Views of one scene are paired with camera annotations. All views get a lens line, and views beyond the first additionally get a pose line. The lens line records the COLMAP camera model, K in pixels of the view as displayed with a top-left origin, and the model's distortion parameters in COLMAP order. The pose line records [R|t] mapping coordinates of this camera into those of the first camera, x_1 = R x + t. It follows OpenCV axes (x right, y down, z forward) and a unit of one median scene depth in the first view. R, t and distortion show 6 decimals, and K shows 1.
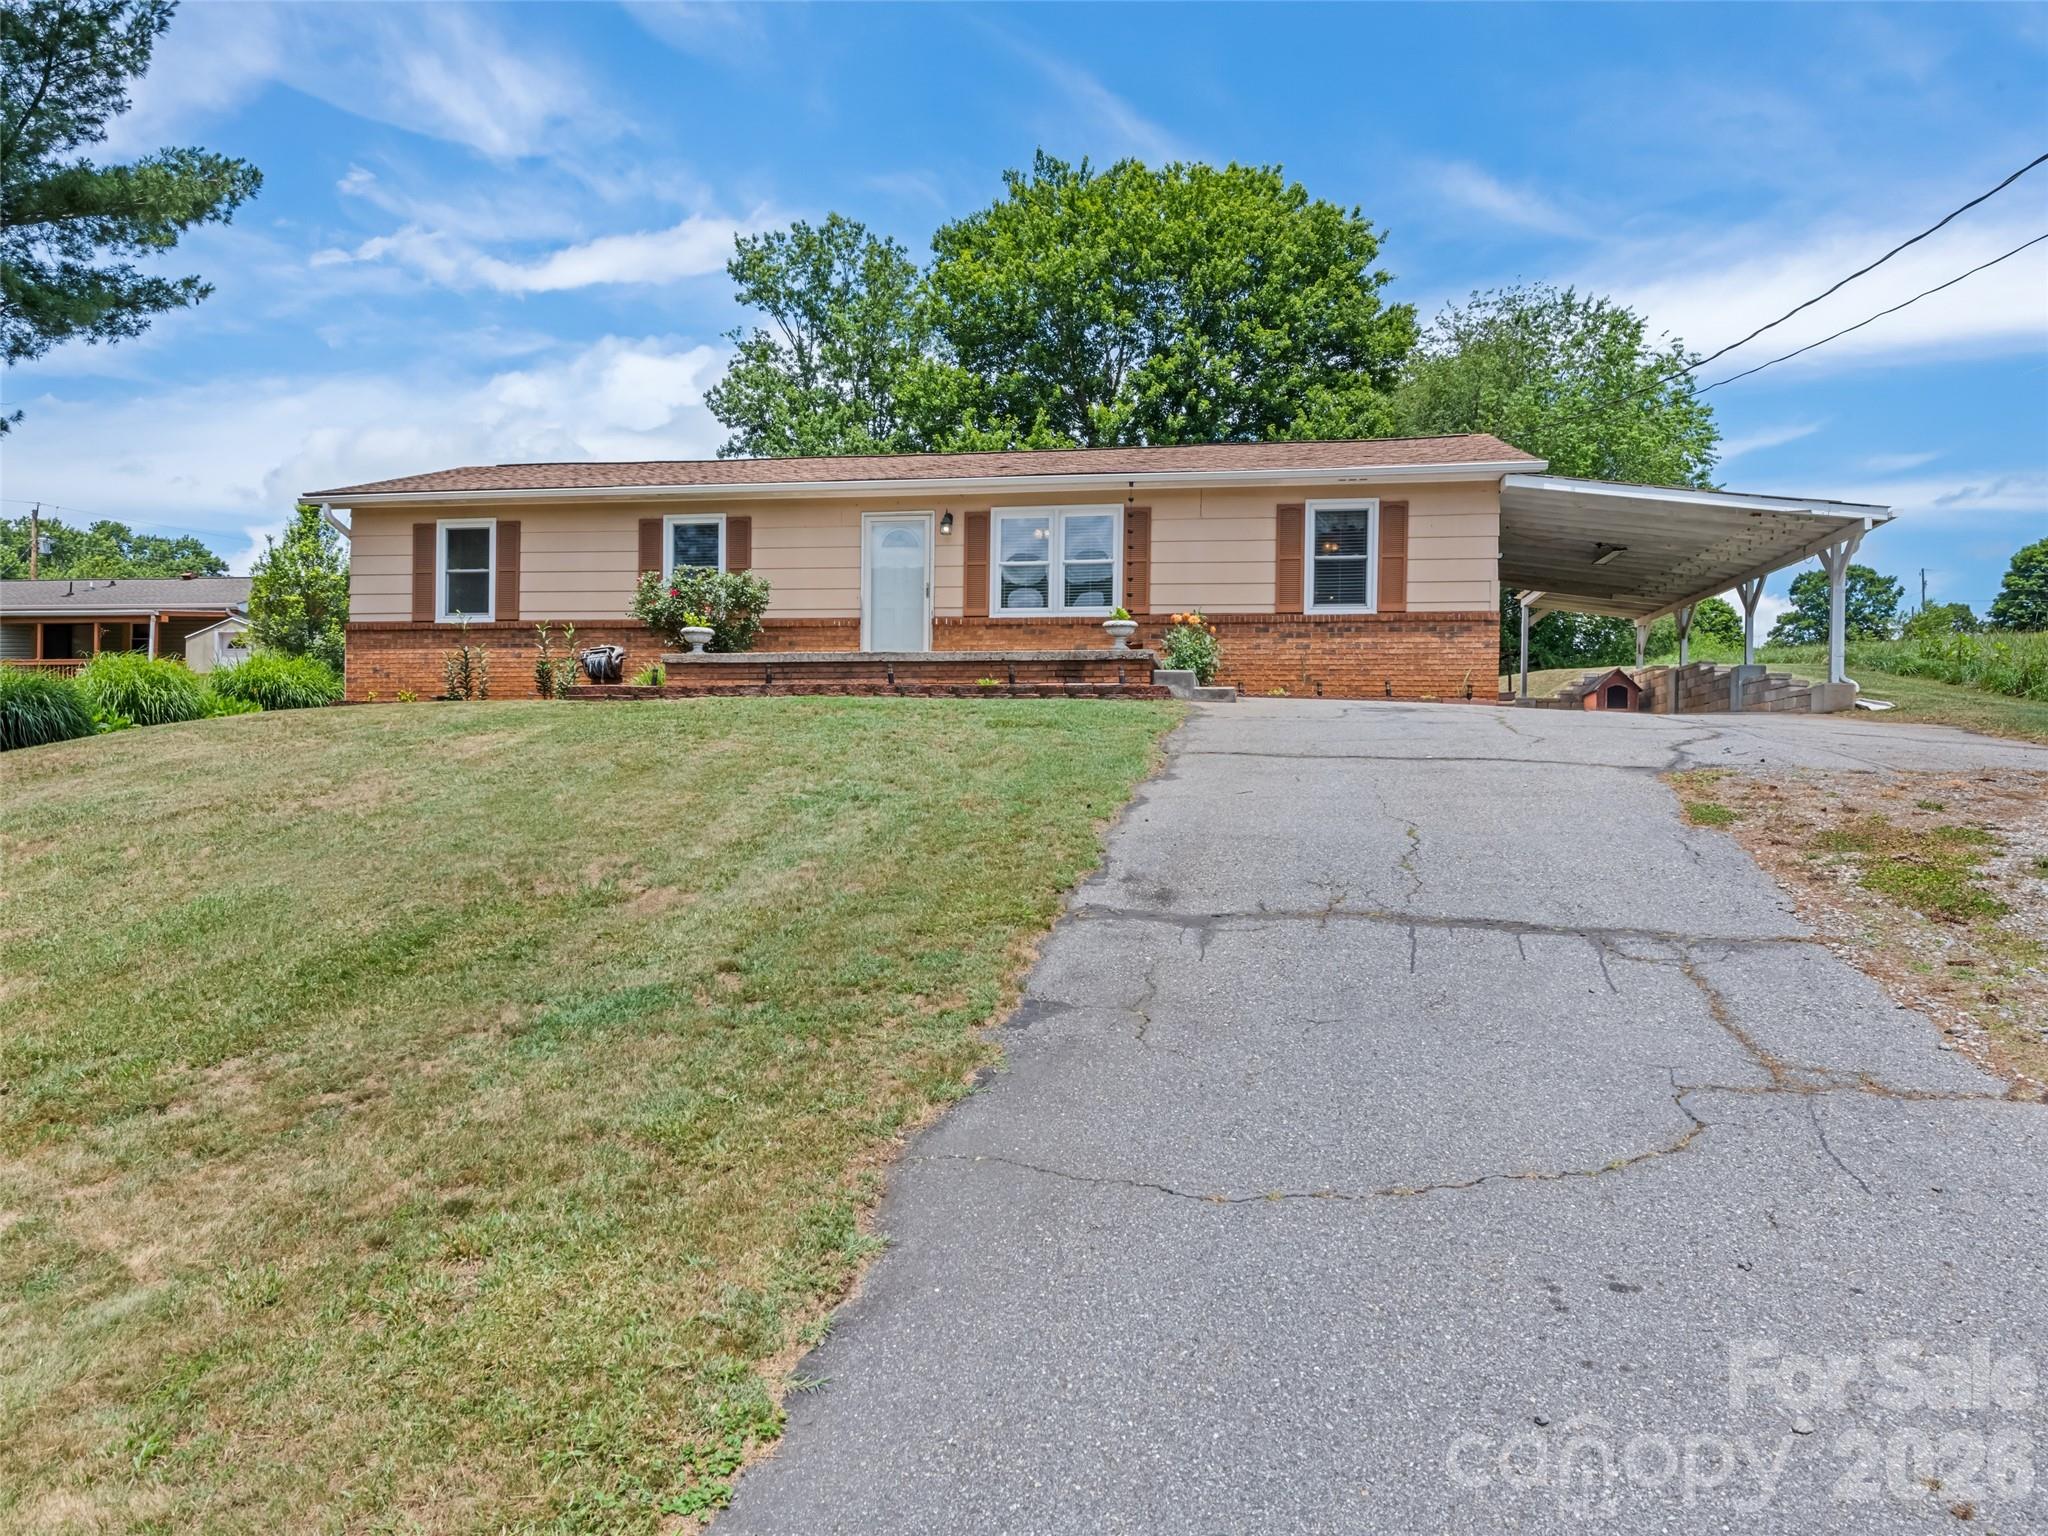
lens RADIAL K [[1245.0, 0, 1024.0], [0, 1245.0, 768.0], [0, 0, 1]] dist [0.019313, 0.001351]
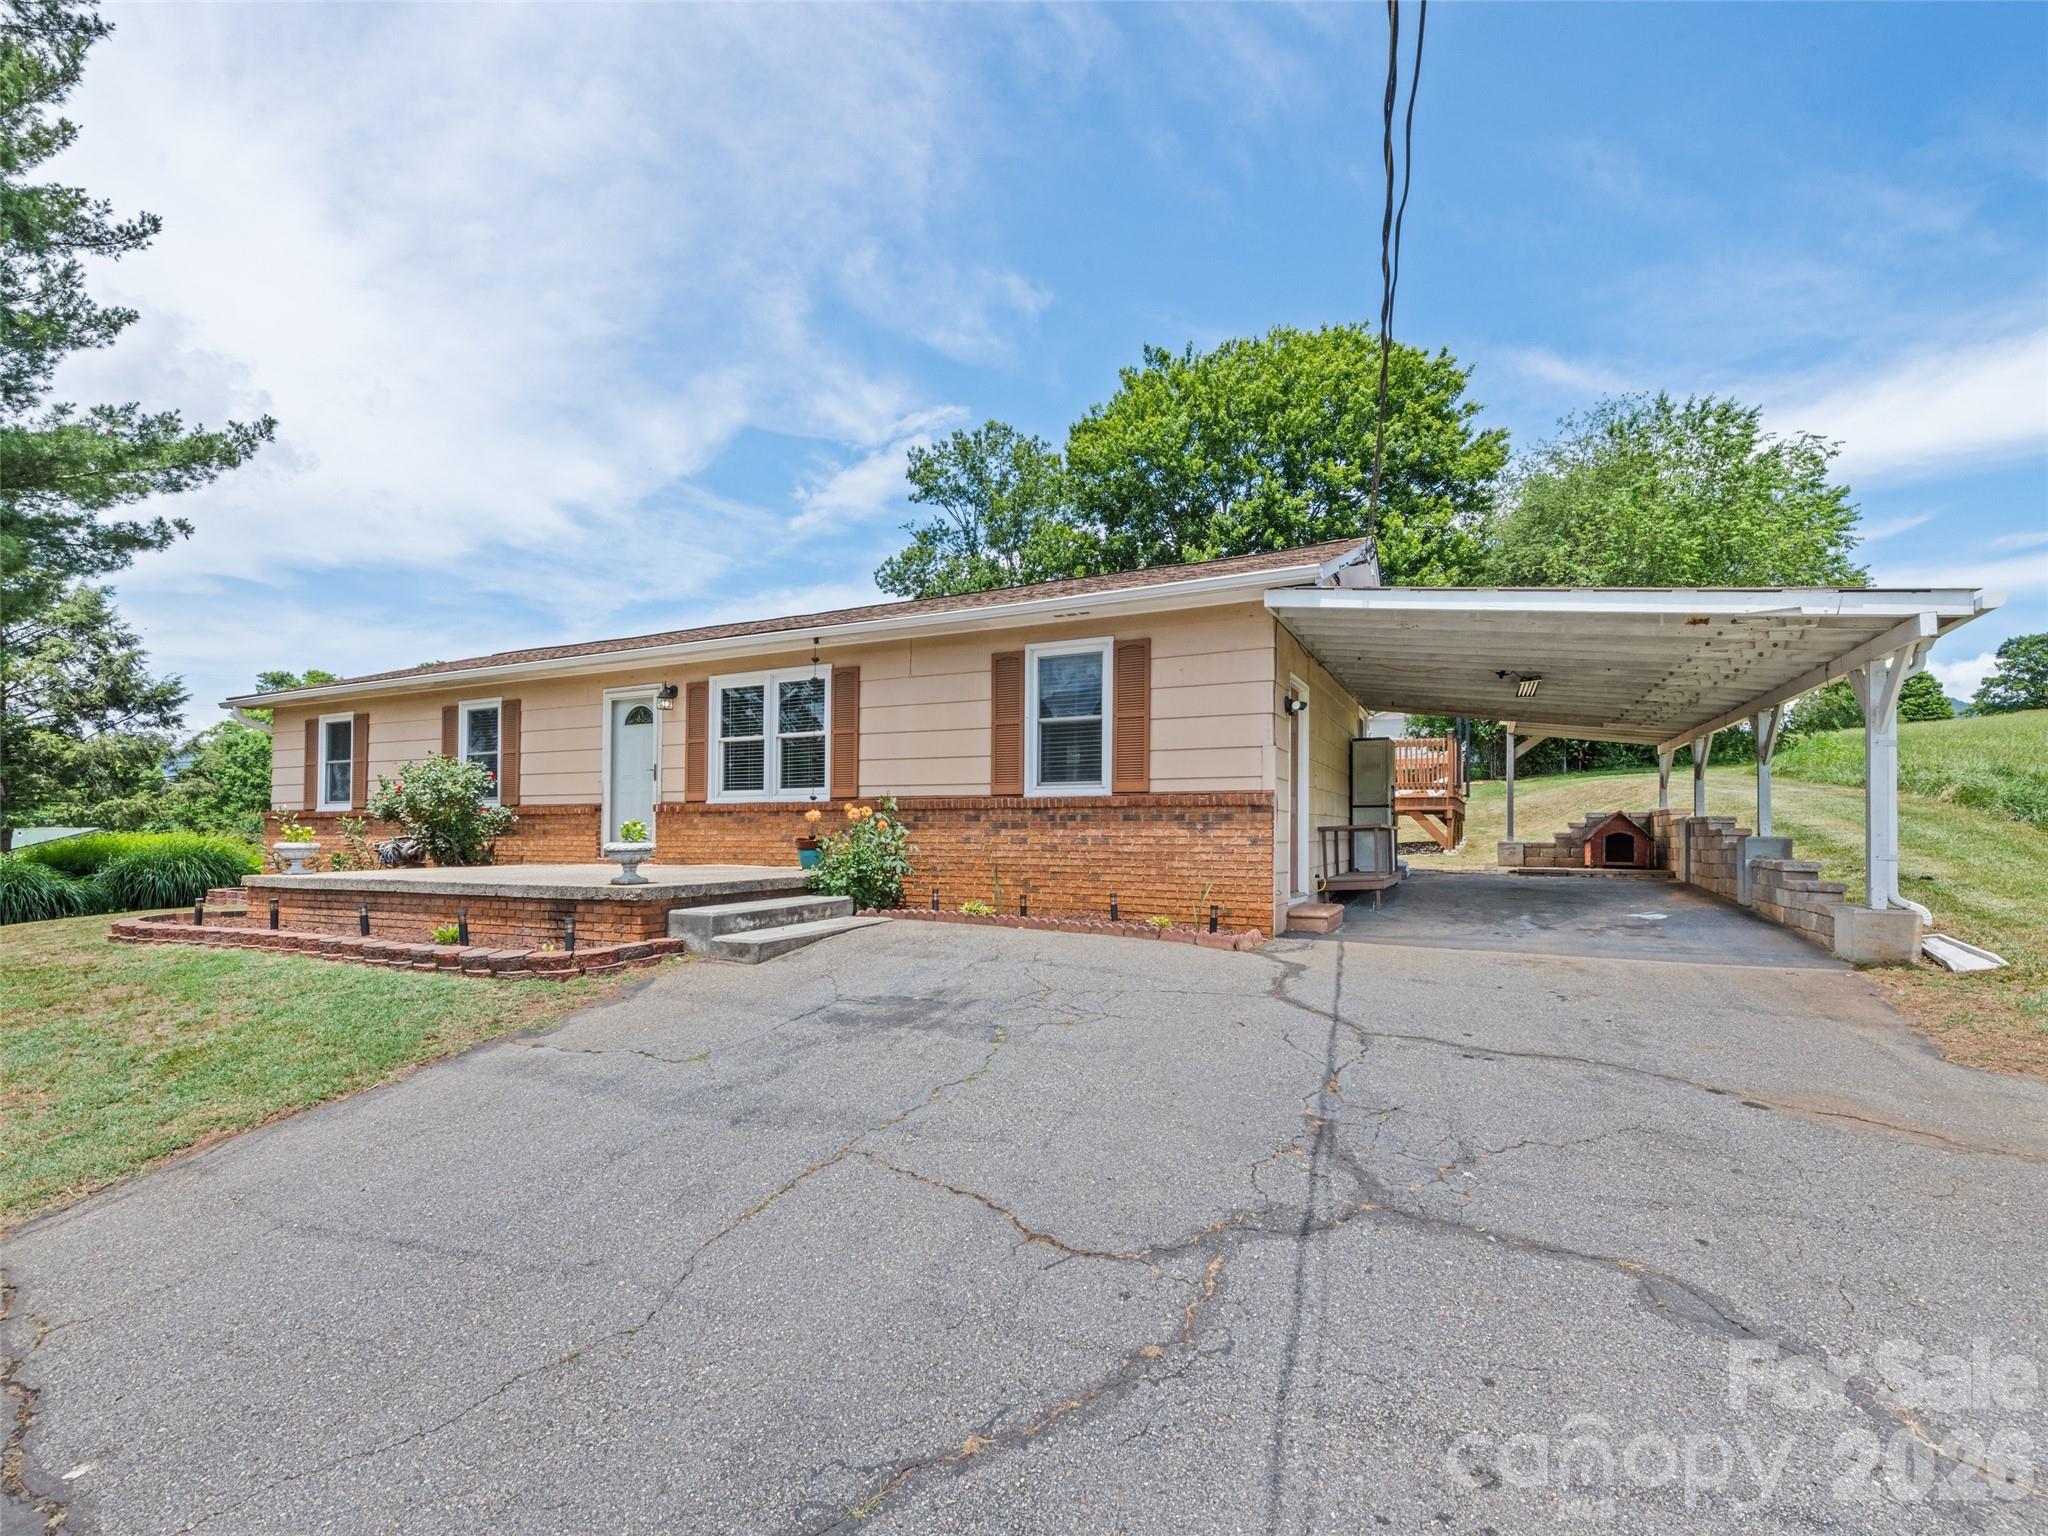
lens RADIAL K [[887.7, 0, 1024.4], [0, 887.7, 811.0], [0, 0, 1]] dist [0.015515, -0.000033]
pose [[0.961671, -0.019482, -0.273512, 0.353133], [0.014633, 0.999698, -0.019757, -0.098897], [0.273814, 0.014998, 0.961666, 0.460584]]
